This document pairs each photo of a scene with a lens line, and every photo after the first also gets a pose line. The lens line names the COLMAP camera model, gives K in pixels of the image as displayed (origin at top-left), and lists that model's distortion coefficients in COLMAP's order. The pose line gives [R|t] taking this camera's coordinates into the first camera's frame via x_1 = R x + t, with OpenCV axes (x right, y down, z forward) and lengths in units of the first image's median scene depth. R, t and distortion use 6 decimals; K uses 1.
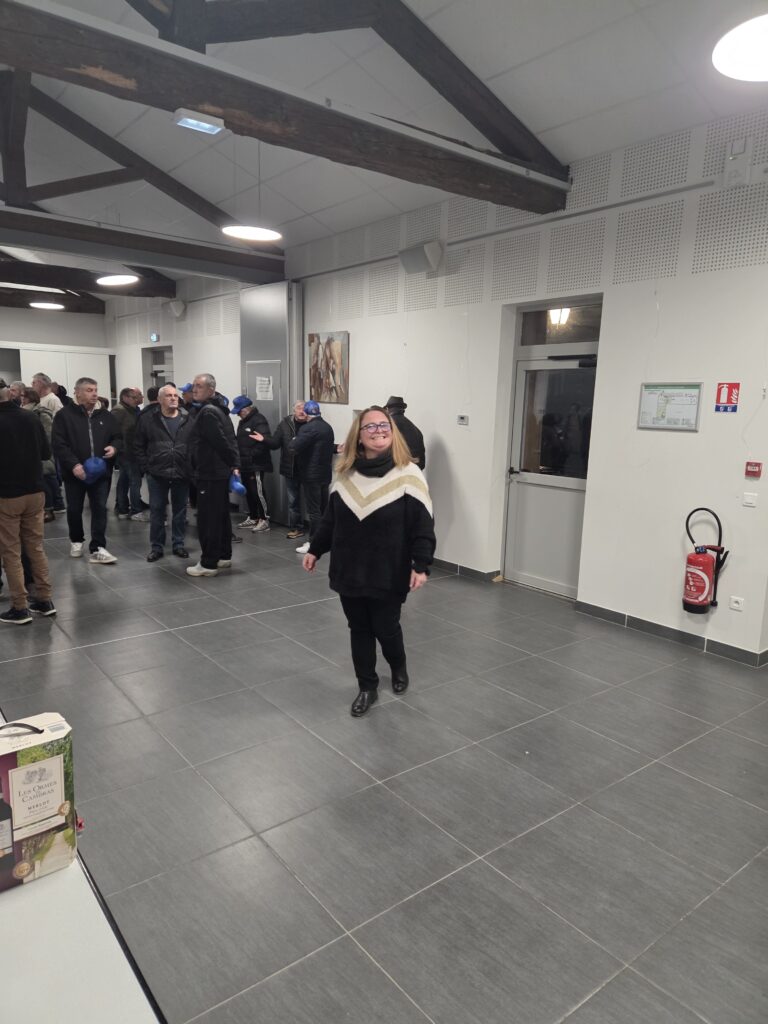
lens RADIAL K [[687.5, 0, 393.8], [0, 687.5, 524.7], [0, 0, 1]] dist [0.057421, -0.048098]
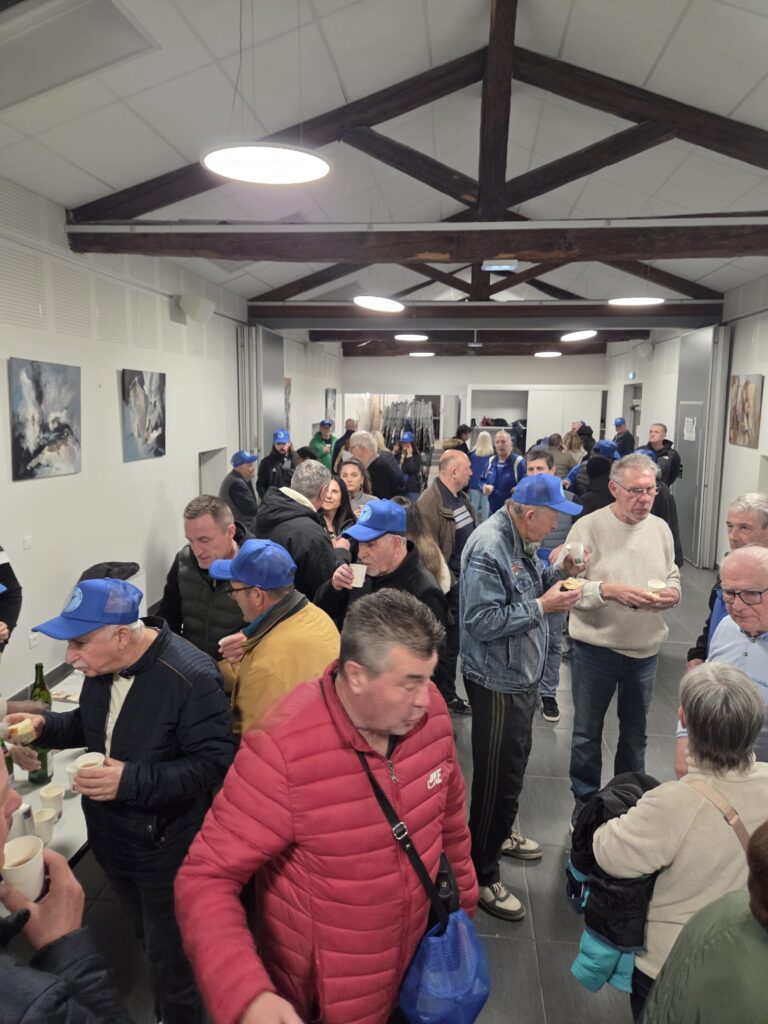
lens RADIAL K [[687.5, 0, 386.9], [0, 687.5, 498.1], [0, 0, 1]] dist [0.057421, -0.048098]
pose [[0.718488, 0.071570, -0.691847, 0.295809], [-0.112915, 0.993499, -0.014488, -0.044371], [0.686313, 0.088529, 0.721899, -0.049721]]
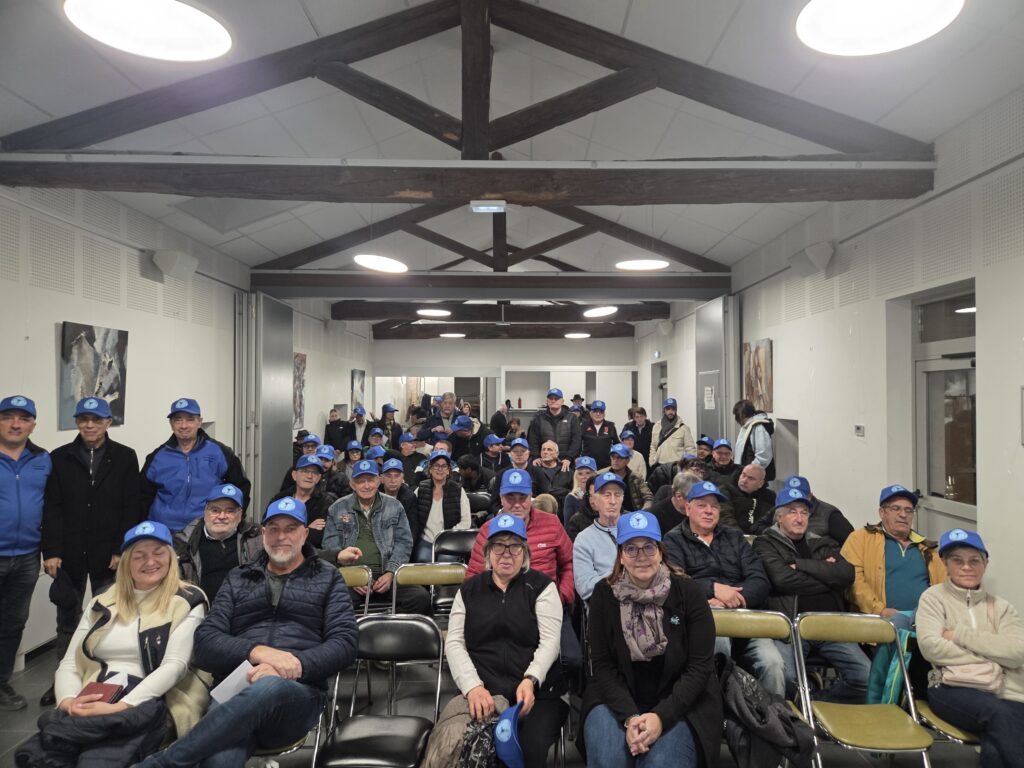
lens RADIAL K [[687.5, 0, 519.3], [0, 687.5, 384.4], [0, 0, 1]] dist [0.057421, -0.048098]
pose [[0.796274, -0.042779, -0.603421, 0.289430], [-0.082895, 0.980371, -0.178890, -0.018402], [0.599229, 0.192466, 0.777098, 0.061466]]
